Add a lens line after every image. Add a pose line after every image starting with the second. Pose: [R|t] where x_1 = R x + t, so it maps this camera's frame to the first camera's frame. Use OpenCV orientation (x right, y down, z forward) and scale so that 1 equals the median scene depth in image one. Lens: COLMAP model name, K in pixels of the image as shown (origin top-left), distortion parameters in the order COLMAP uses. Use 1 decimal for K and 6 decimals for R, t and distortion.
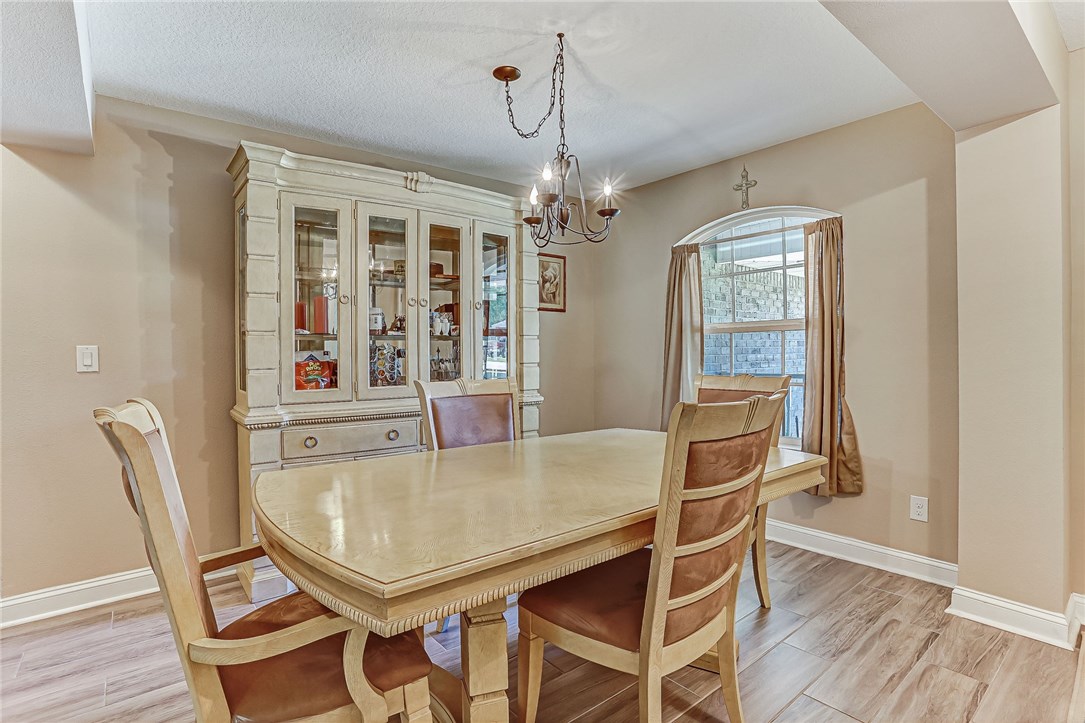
lens RADIAL K [[530.1, 0, 539.4], [0, 530.1, 355.4], [0, 0, 1]] dist [-0.056419, 0.028694]
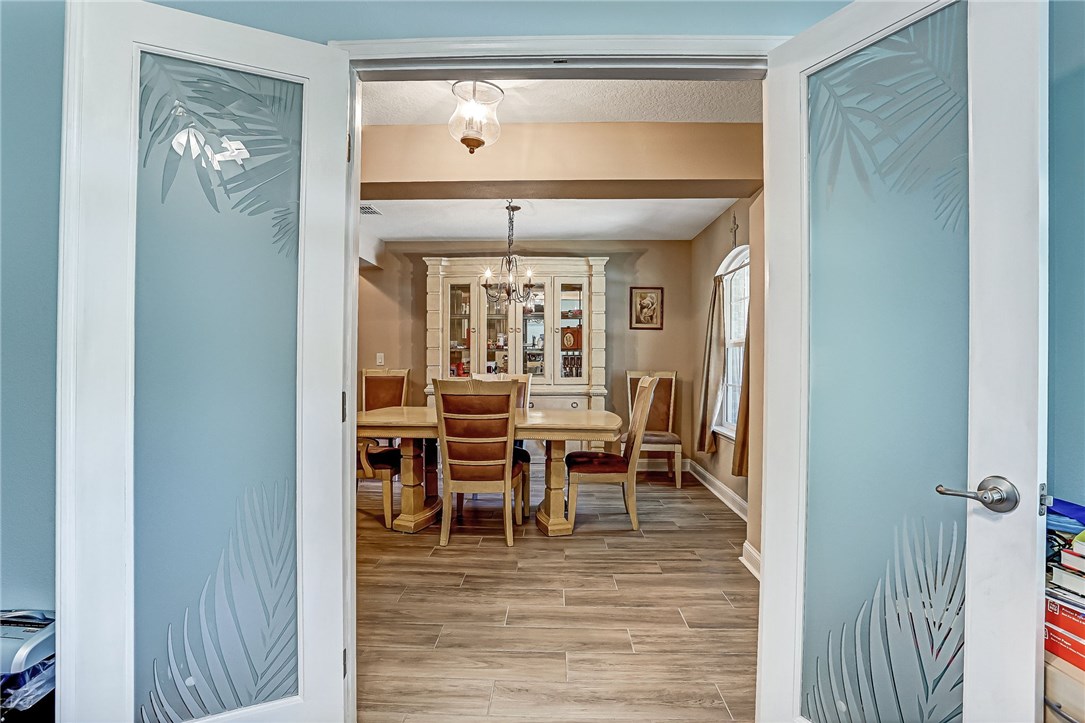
lens RADIAL K [[530.1, 0, 539.4], [0, 530.1, 355.4], [0, 0, 1]] dist [-0.056419, 0.028694]
pose [[0.773028, 0.011396, -0.634270, 1.067575], [-0.019630, 0.999790, -0.005960, -0.008637], [0.634069, 0.017058, 0.773089, -0.331307]]
